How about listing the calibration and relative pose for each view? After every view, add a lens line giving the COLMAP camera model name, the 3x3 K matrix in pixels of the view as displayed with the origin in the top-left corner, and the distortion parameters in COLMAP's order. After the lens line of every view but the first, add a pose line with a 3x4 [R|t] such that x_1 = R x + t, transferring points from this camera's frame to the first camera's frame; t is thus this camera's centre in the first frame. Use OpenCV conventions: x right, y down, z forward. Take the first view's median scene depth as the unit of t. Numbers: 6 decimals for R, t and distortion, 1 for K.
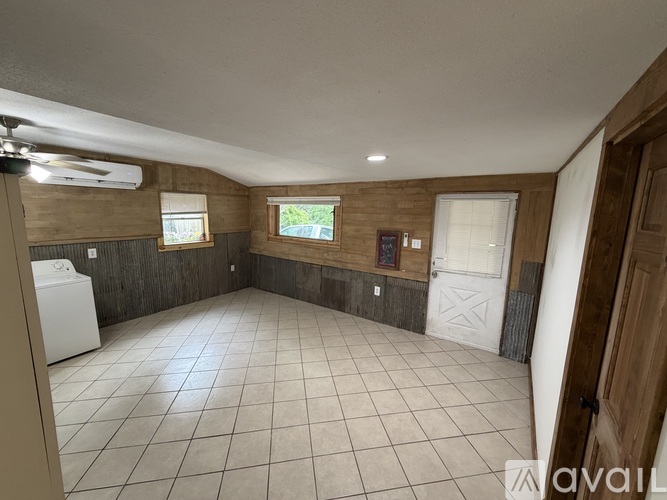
lens RADIAL K [[265.8, 0, 332.5], [0, 265.8, 249.3], [0, 0, 1]] dist [-0.000658, 0.000064]
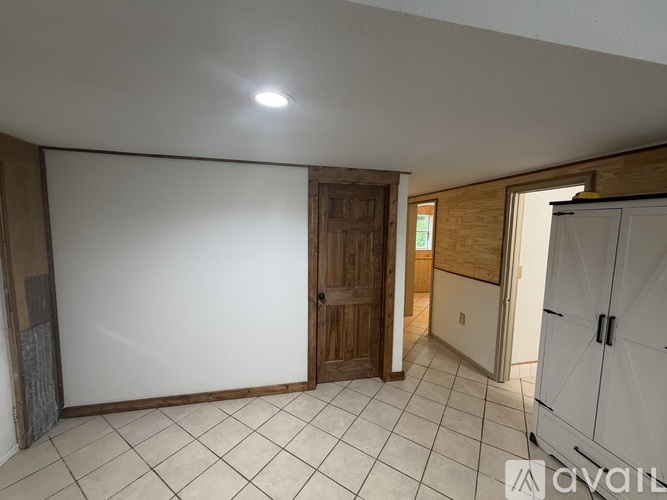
lens RADIAL K [[265.8, 0, 332.5], [0, 265.8, 249.3], [0, 0, 1]] dist [-0.000658, 0.000064]
pose [[-0.733912, -0.093126, 0.672831, -0.224766], [0.072155, 0.974263, 0.213552, -0.103846], [-0.675402, 0.205276, -0.708304, 0.956045]]
